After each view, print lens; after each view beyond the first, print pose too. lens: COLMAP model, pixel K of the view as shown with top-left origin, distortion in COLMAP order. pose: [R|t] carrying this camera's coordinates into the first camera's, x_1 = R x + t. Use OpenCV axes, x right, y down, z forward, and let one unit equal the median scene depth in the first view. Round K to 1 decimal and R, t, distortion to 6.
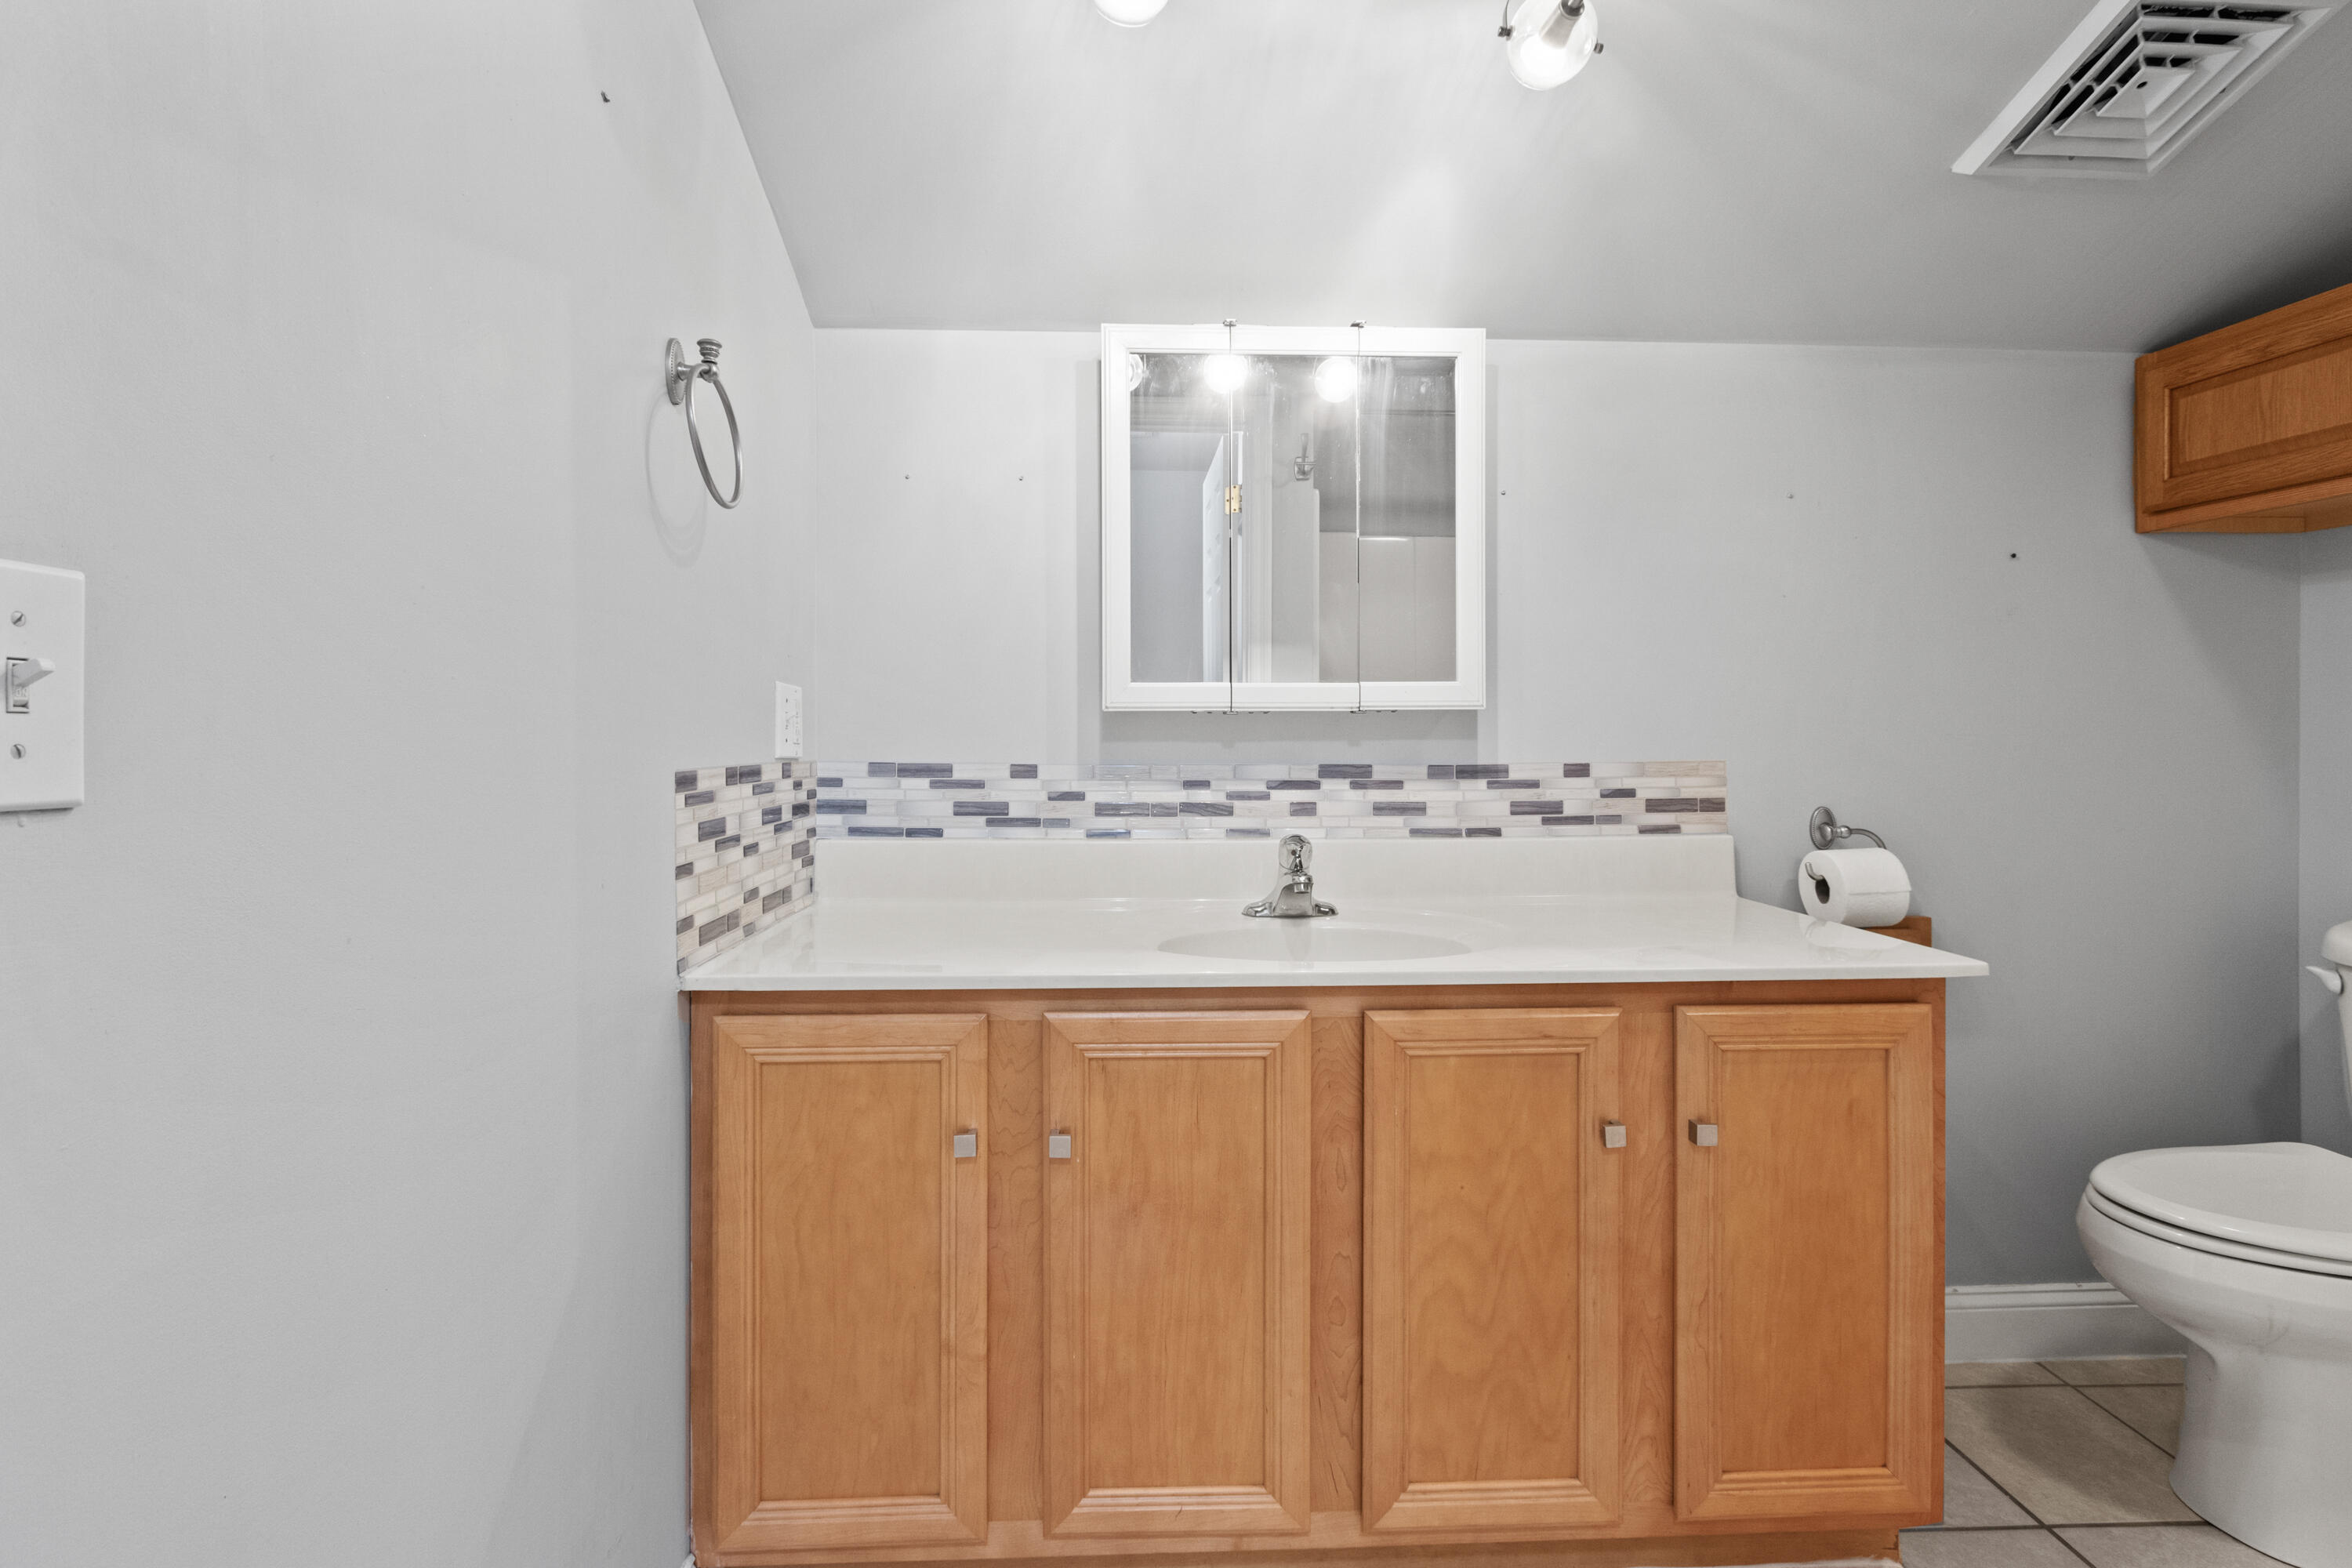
lens RADIAL K [[1107.5, 0, 1176.0], [0, 1107.5, 784.0], [0, 0, 1]] dist [-0.000908, -0.000423]
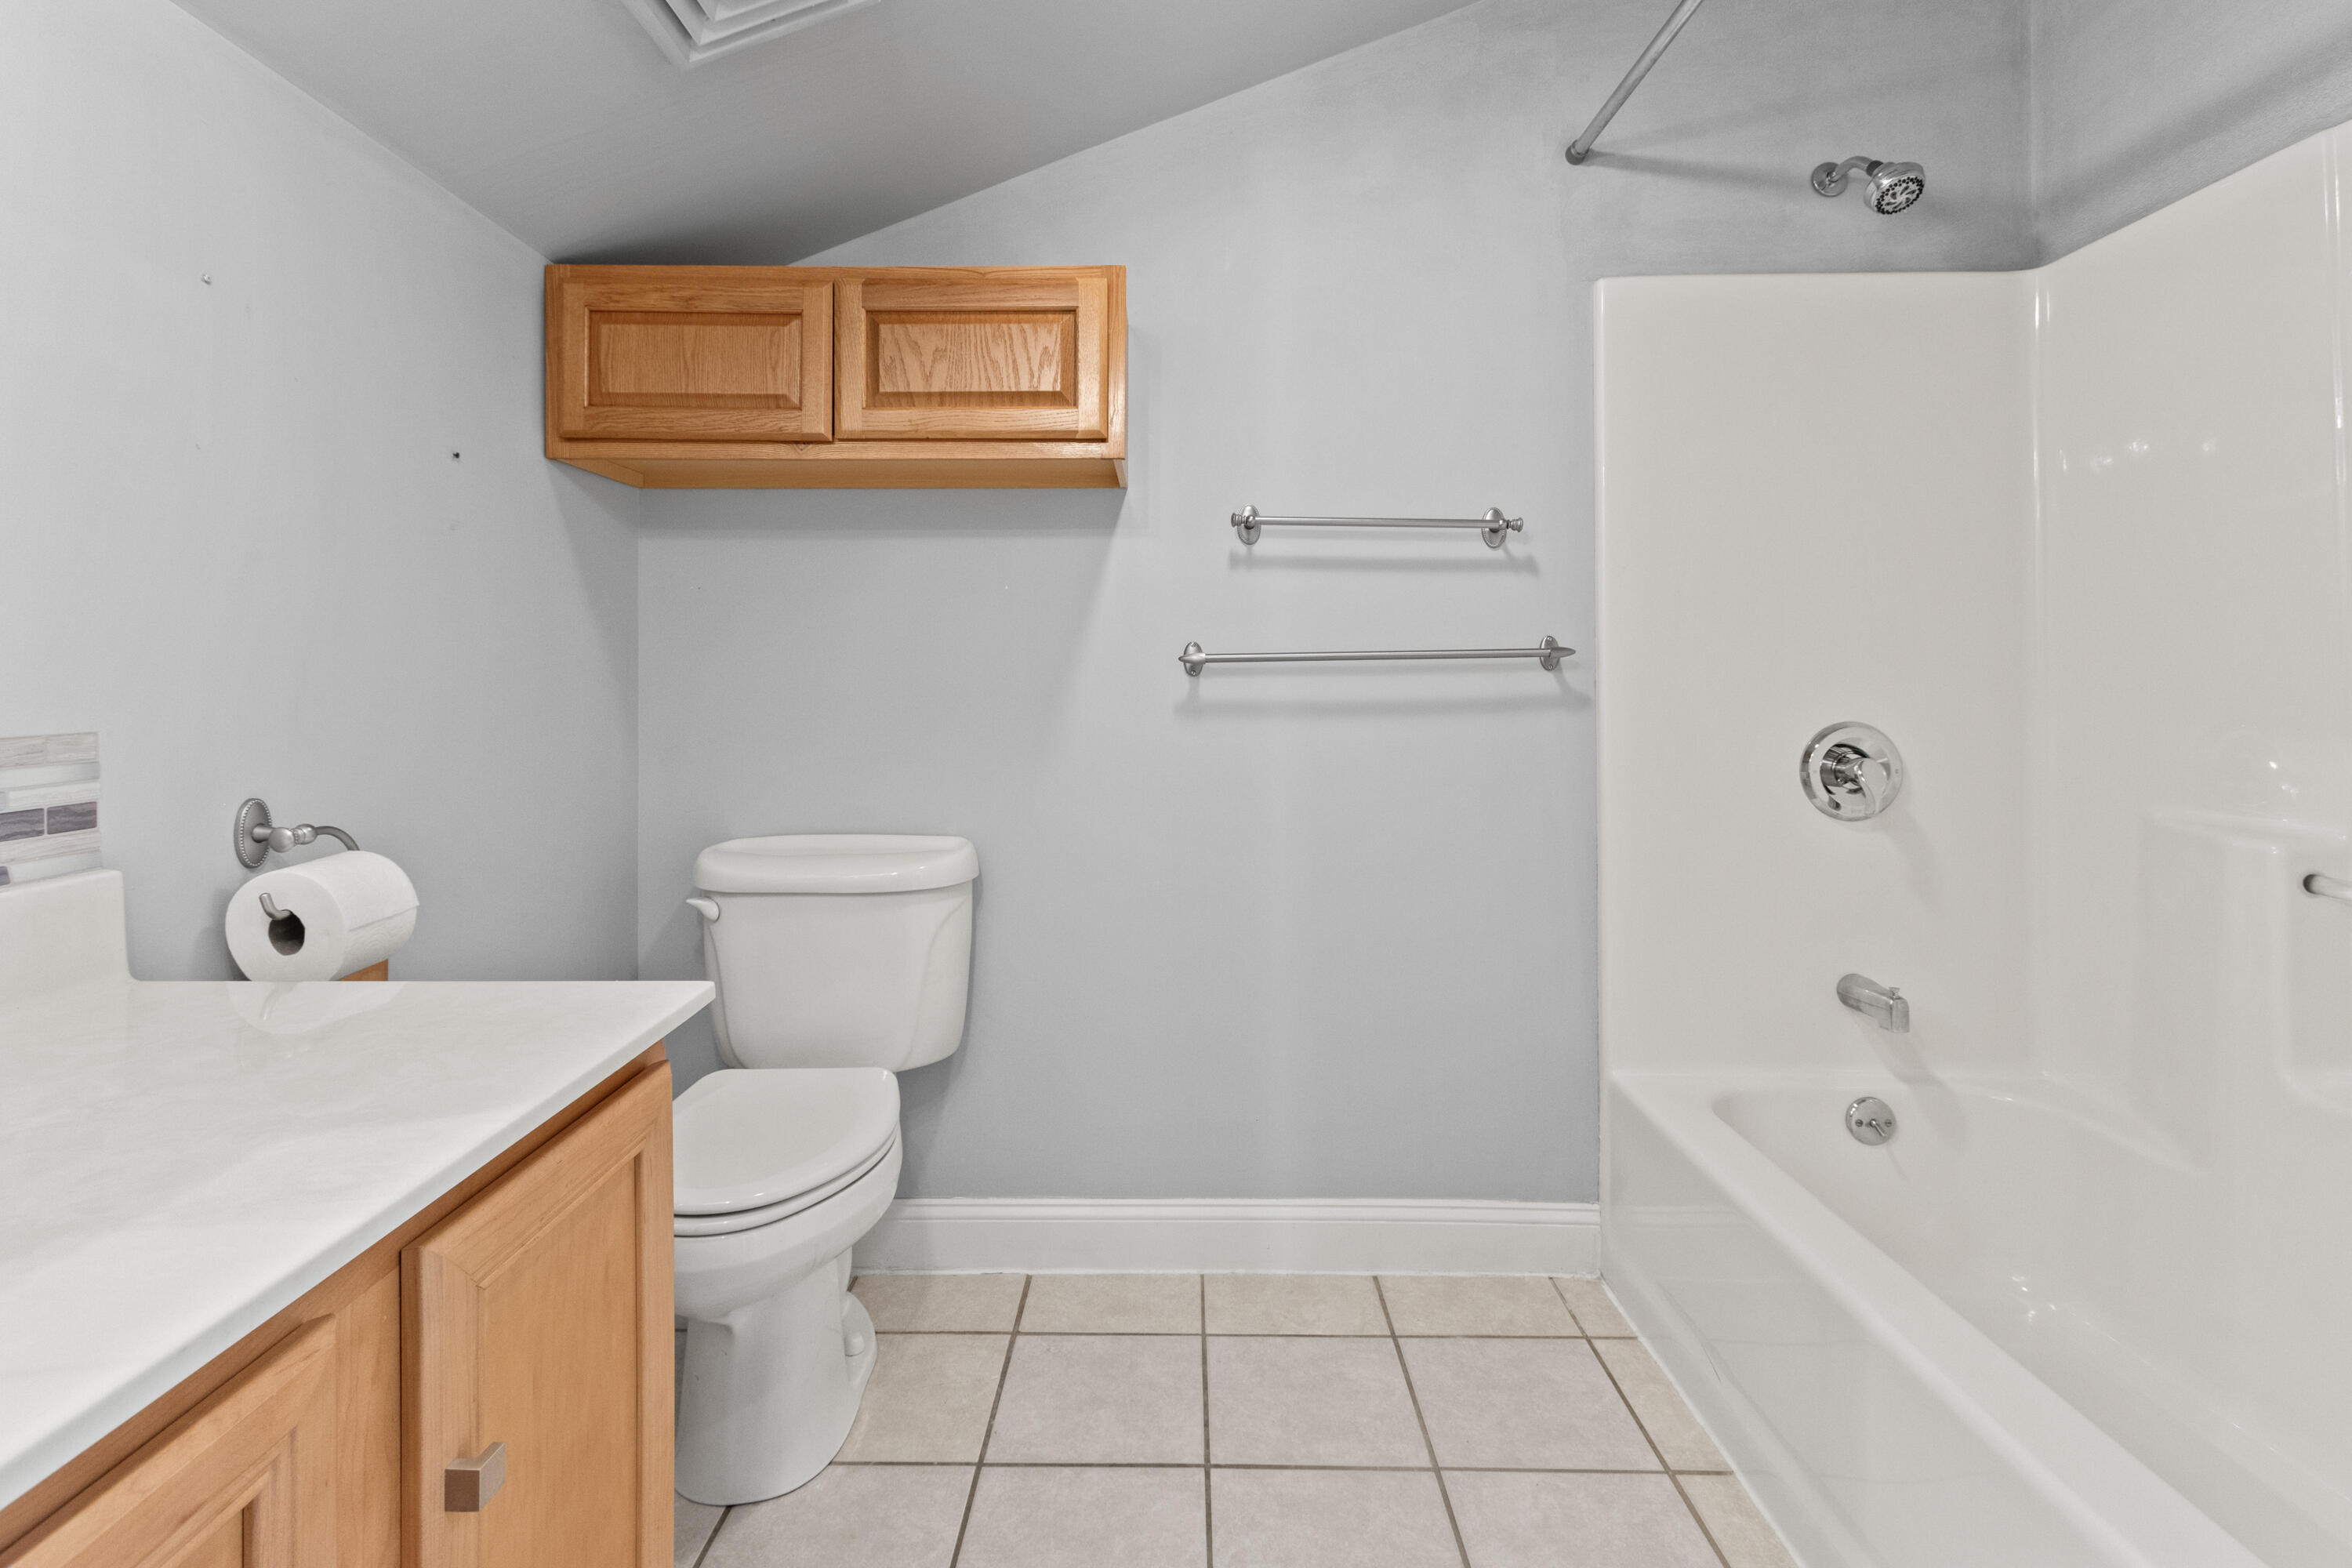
lens RADIAL K [[1111.1, 0, 1168.9], [0, 1111.1, 671.1], [0, 0, 1]] dist [-0.001307, -0.000297]
pose [[0.080325, 0.004534, 0.996758, 0.005157], [0.041580, 0.999104, -0.007896, -0.024832], [-0.995901, 0.042079, 0.080064, 0.448453]]
